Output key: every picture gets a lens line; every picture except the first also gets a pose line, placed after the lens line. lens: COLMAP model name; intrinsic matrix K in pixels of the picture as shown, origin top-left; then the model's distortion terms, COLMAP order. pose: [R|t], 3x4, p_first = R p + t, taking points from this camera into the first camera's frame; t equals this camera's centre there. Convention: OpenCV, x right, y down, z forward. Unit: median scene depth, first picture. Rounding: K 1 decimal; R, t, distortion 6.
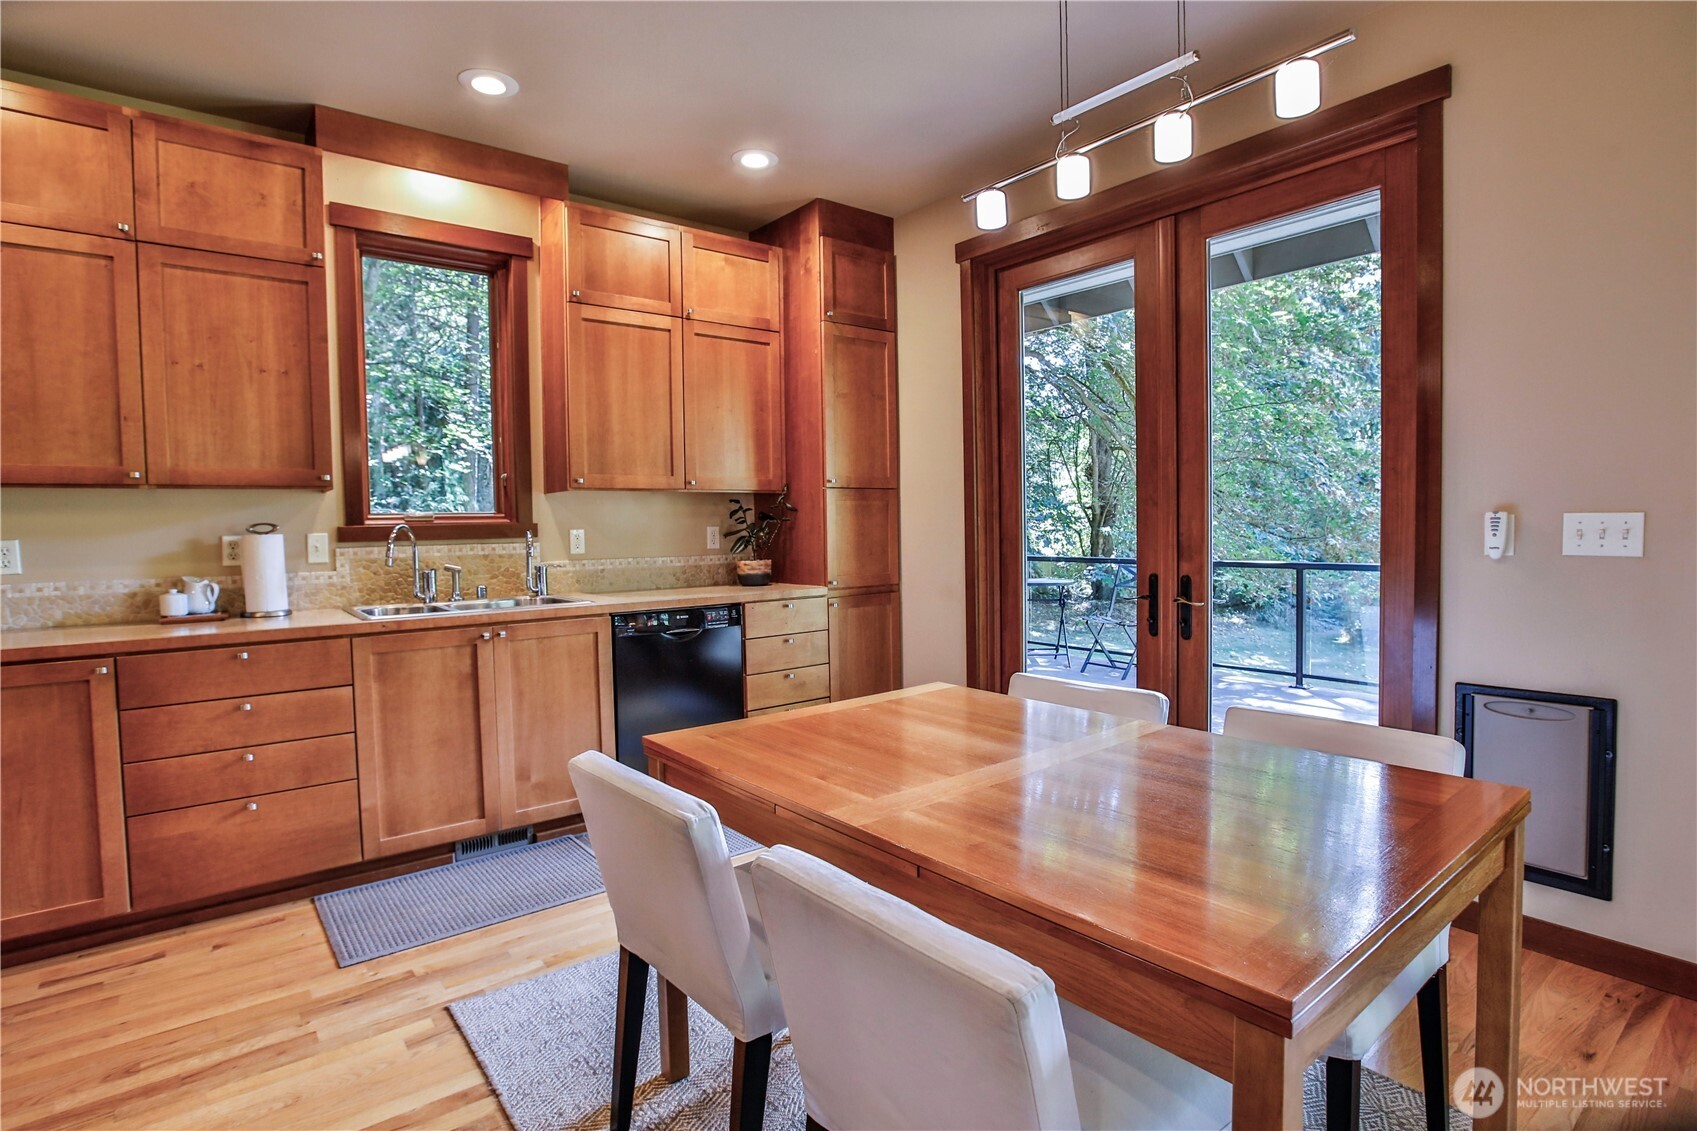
lens RADIAL K [[852.9, 0, 848.5], [0, 852.9, 565.5], [0, 0, 1]] dist [-0.044433, 0.015817]
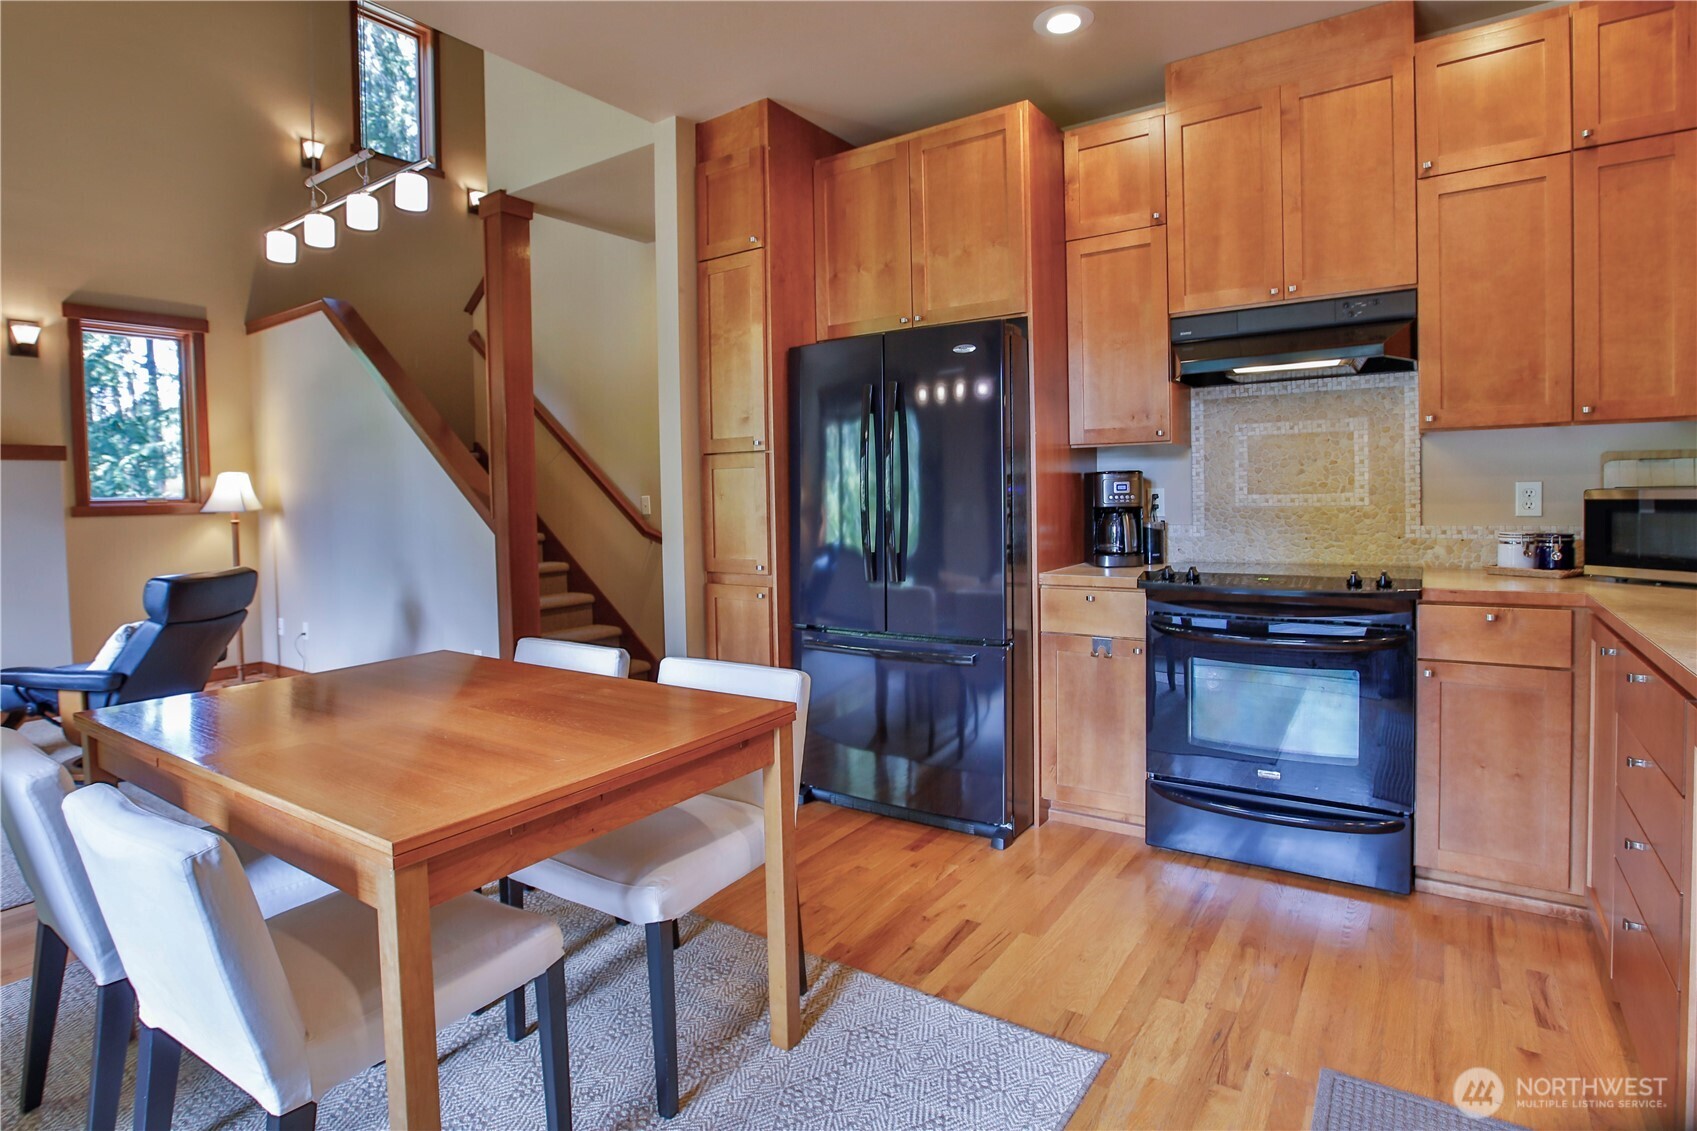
lens RADIAL K [[876.4, 0, 852.6], [0, 876.4, 522.4], [0, 0, 1]] dist [-0.054487, 0.017631]
pose [[-0.955604, 0.047659, -0.290773, -0.009640], [0.022546, 0.995766, 0.089113, -0.062924], [0.293789, 0.078601, -0.952633, 1.222661]]
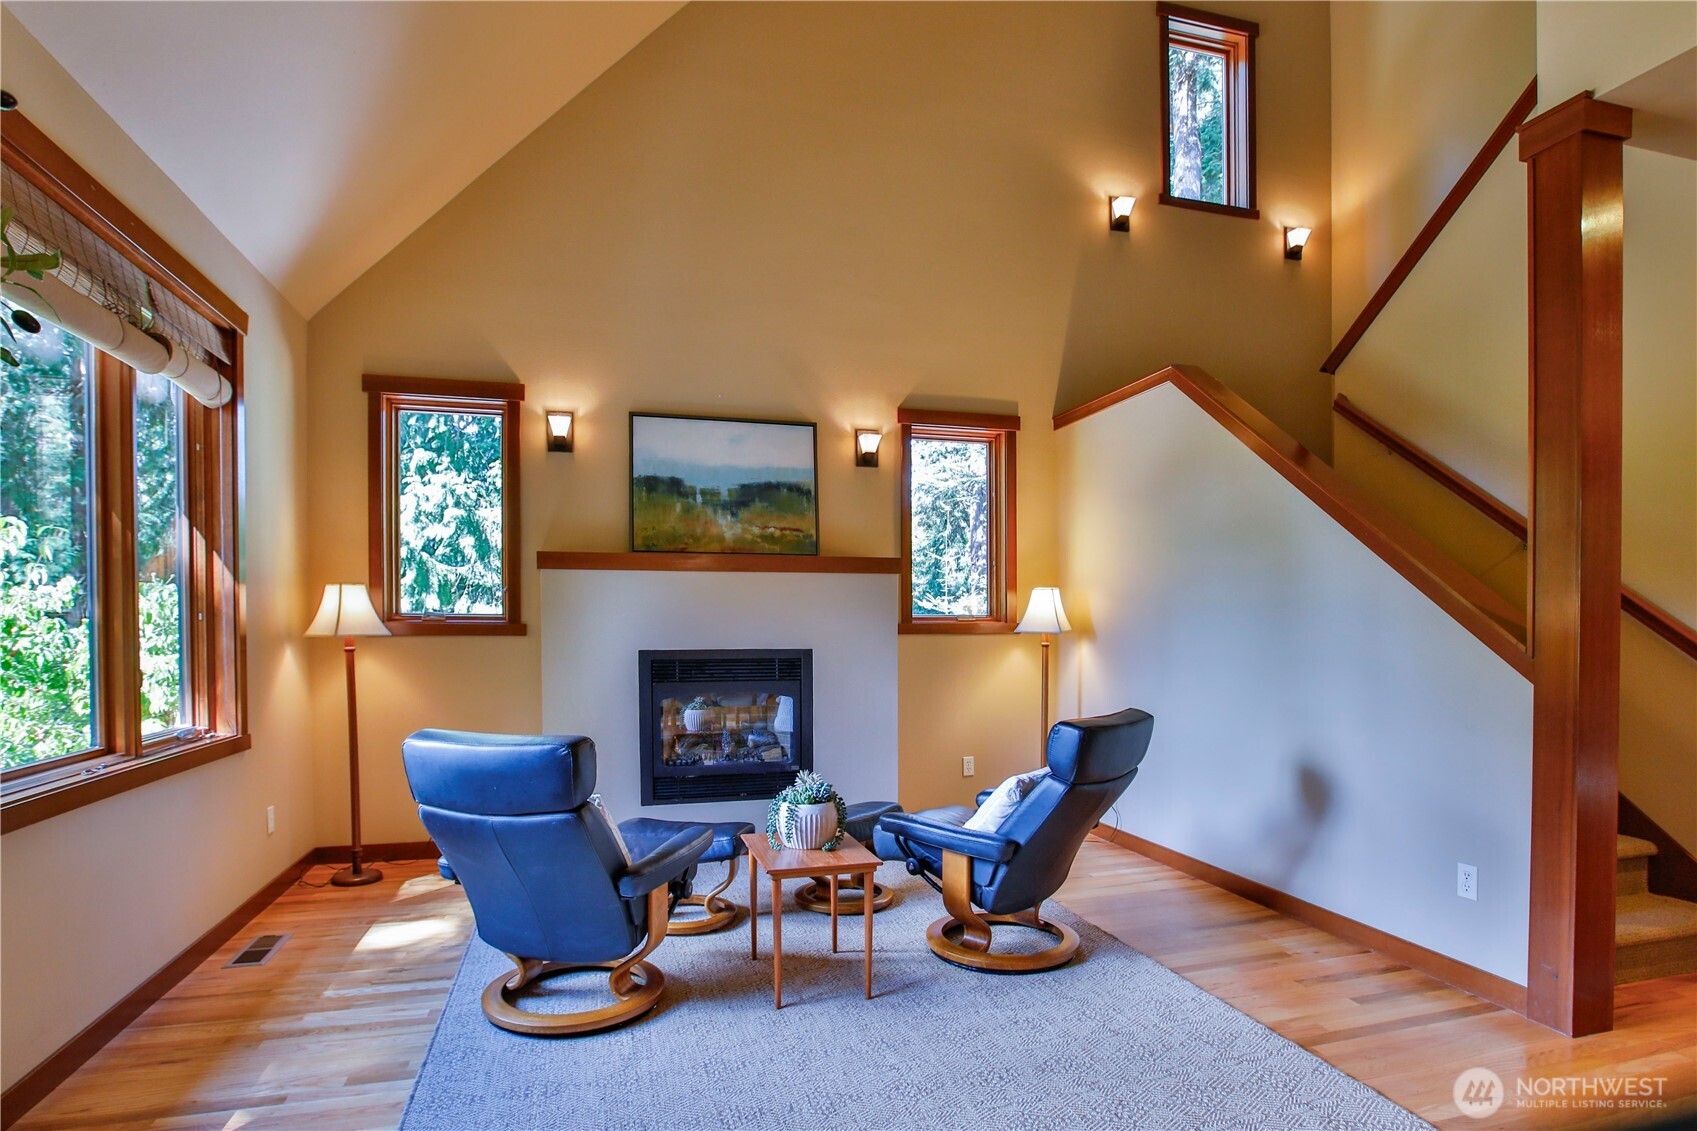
lens RADIAL K [[907.5, 0, 848.3], [0, 907.5, 643.8], [0, 0, 1]] dist [-0.038013, 0.000192]
pose [[-0.919494, 0.010260, 0.392970, 0.418468], [0.036731, 0.997528, 0.059900, -0.044491], [-0.391384, 0.069512, -0.917598, 0.743583]]
